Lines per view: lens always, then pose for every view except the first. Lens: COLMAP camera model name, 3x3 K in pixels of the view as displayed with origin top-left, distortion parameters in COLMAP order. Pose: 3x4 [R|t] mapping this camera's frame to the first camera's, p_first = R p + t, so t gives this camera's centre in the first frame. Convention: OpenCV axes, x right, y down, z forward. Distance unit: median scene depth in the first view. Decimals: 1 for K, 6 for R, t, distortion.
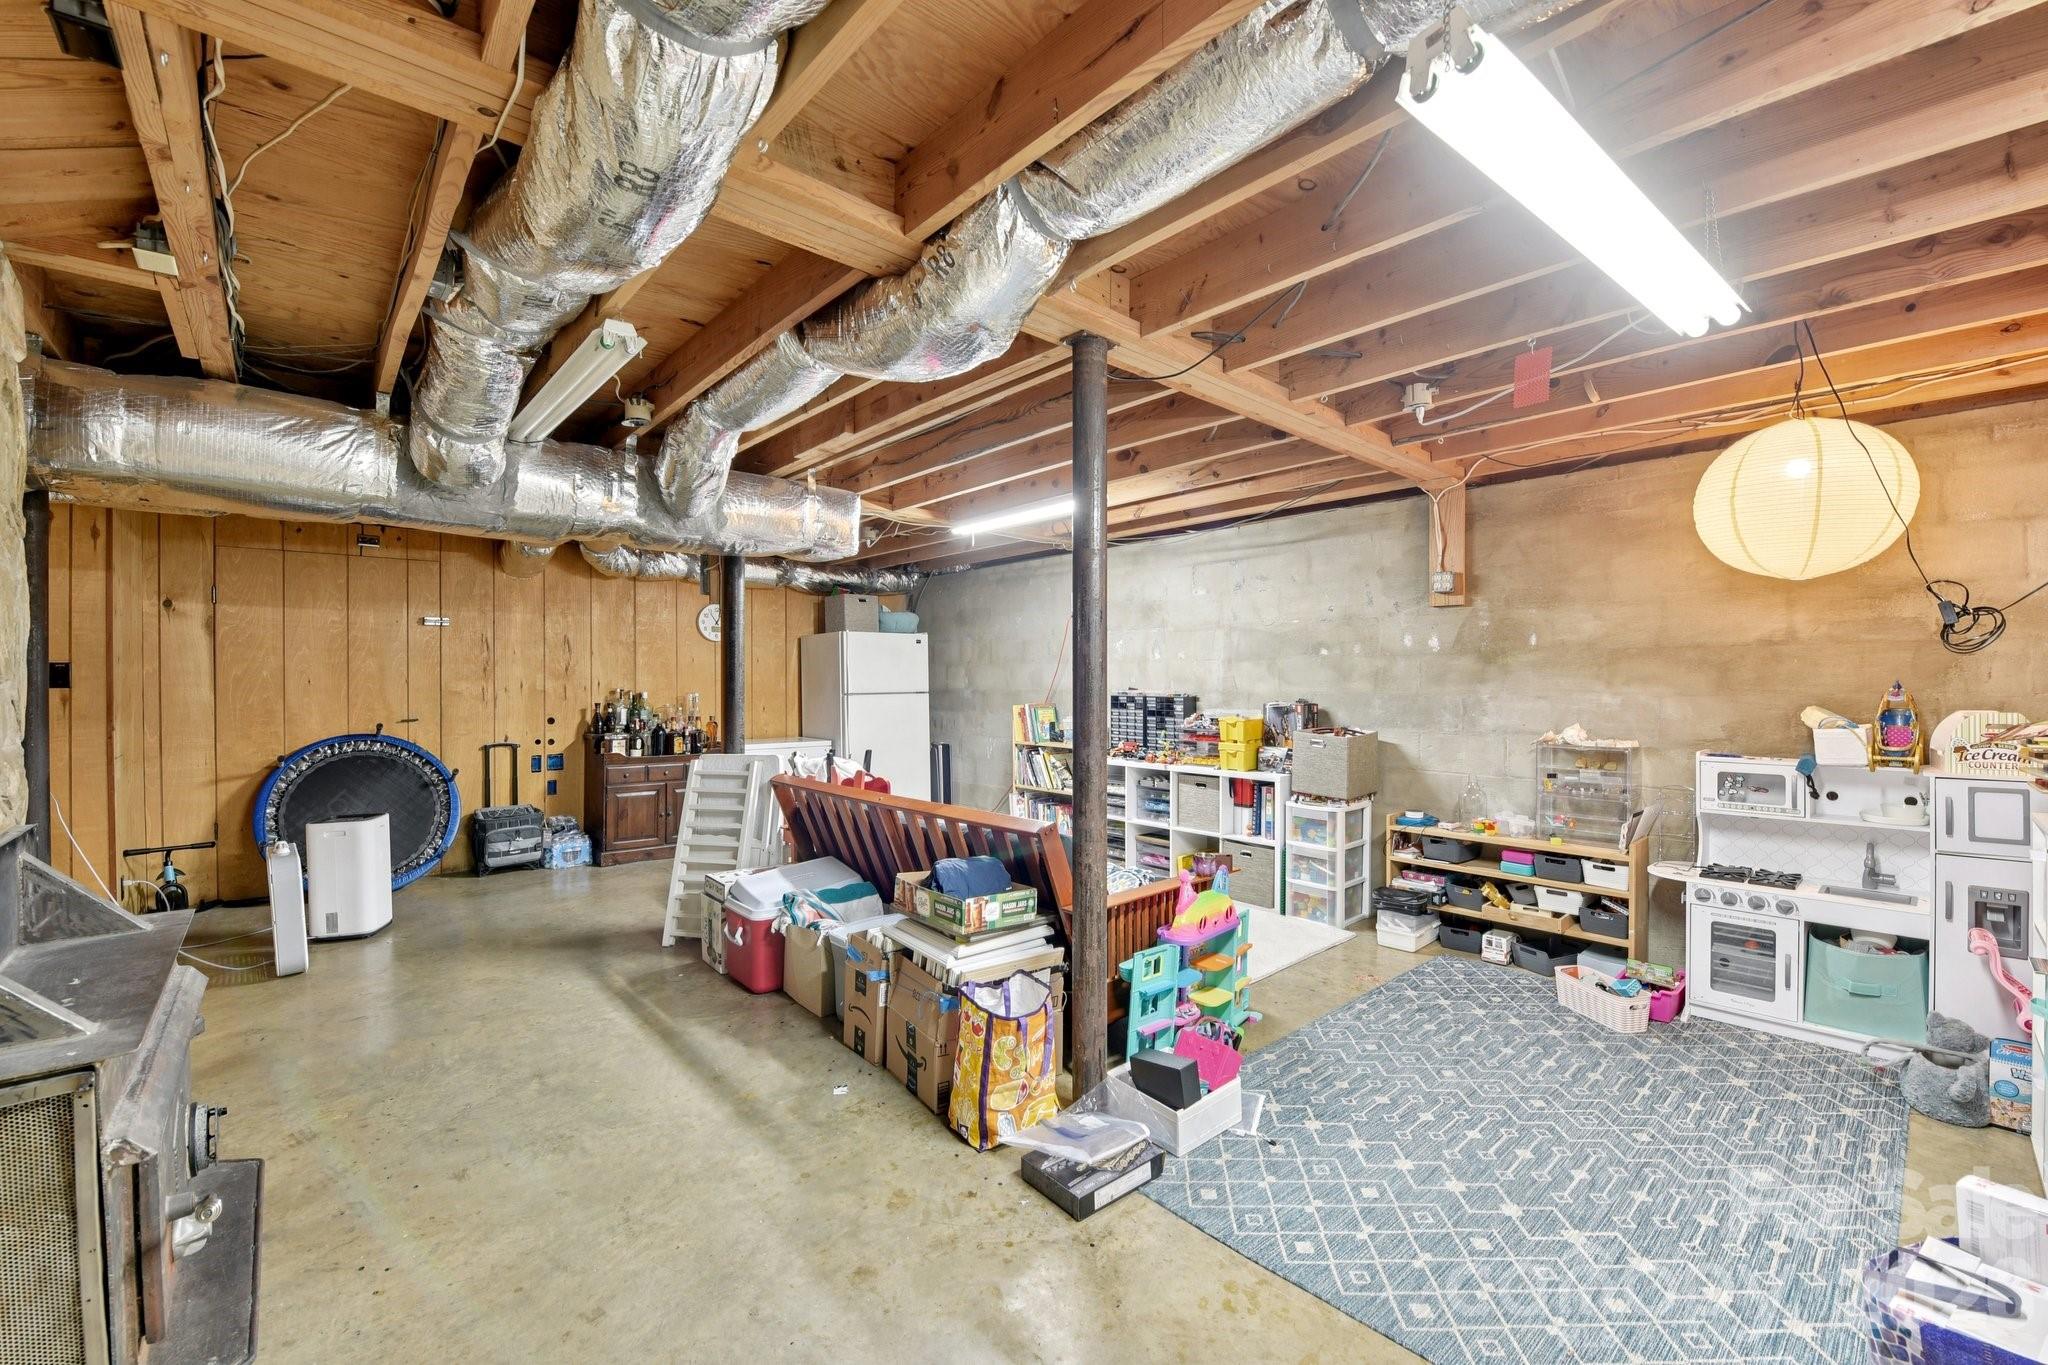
lens RADIAL K [[823.7, 0, 1024.3], [0, 823.7, 688.4], [0, 0, 1]] dist [-0.012812, -0.000364]
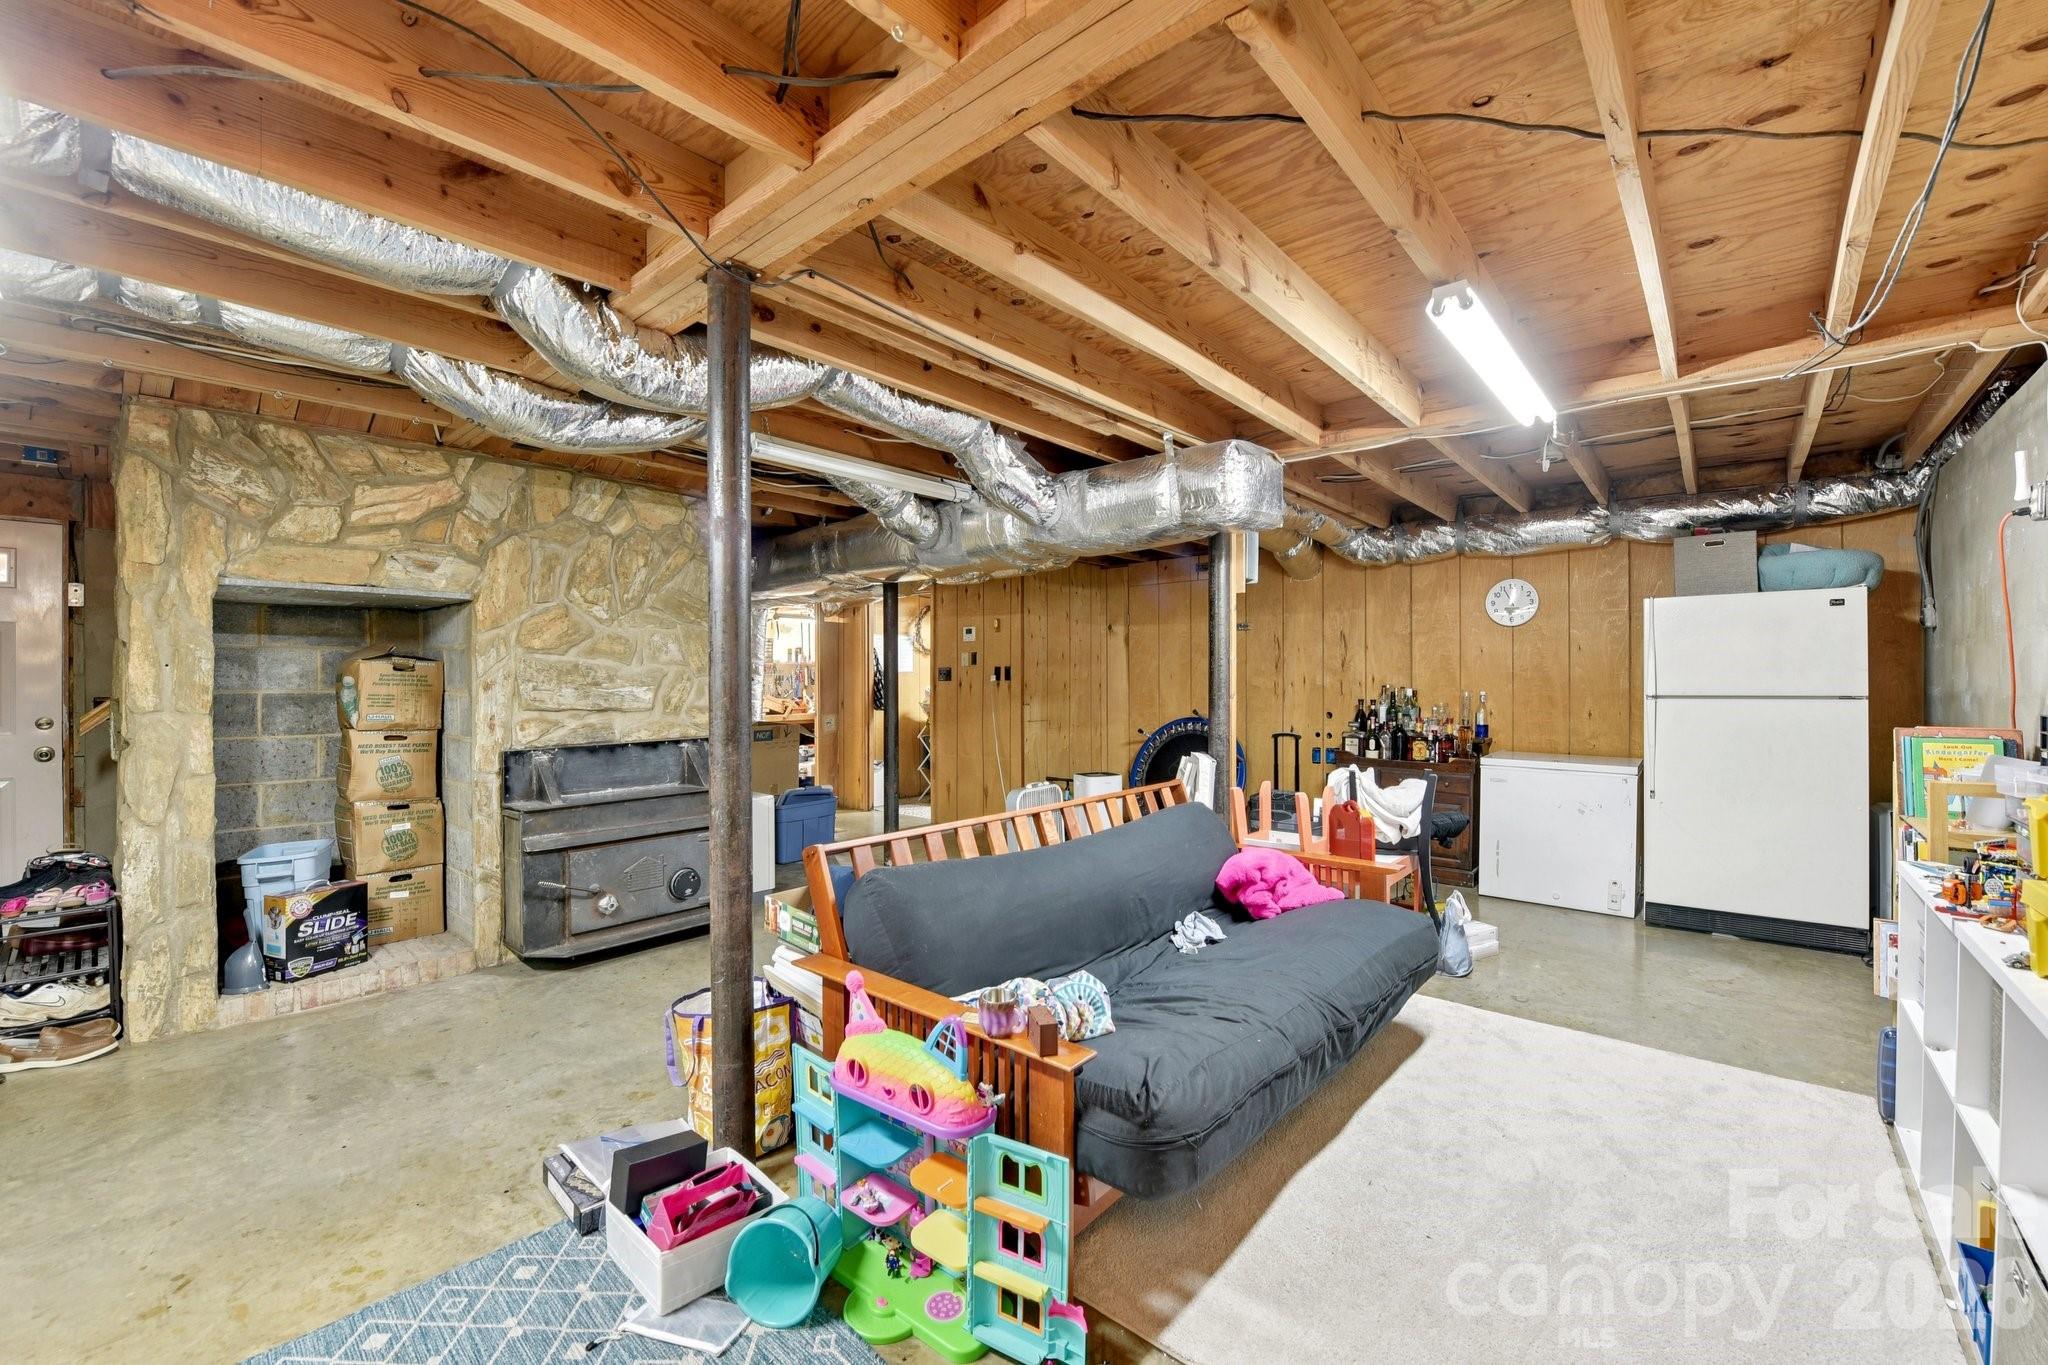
lens RADIAL K [[823.7, 0, 1023.9], [0, 823.7, 678.6], [0, 0, 1]] dist [-0.012812, -0.000364]
pose [[0.123806, 0.002031, -0.992304, 0.411416], [-0.007998, 0.999967, 0.001049, -0.004522], [0.992274, 0.007807, 0.123818, 0.509308]]
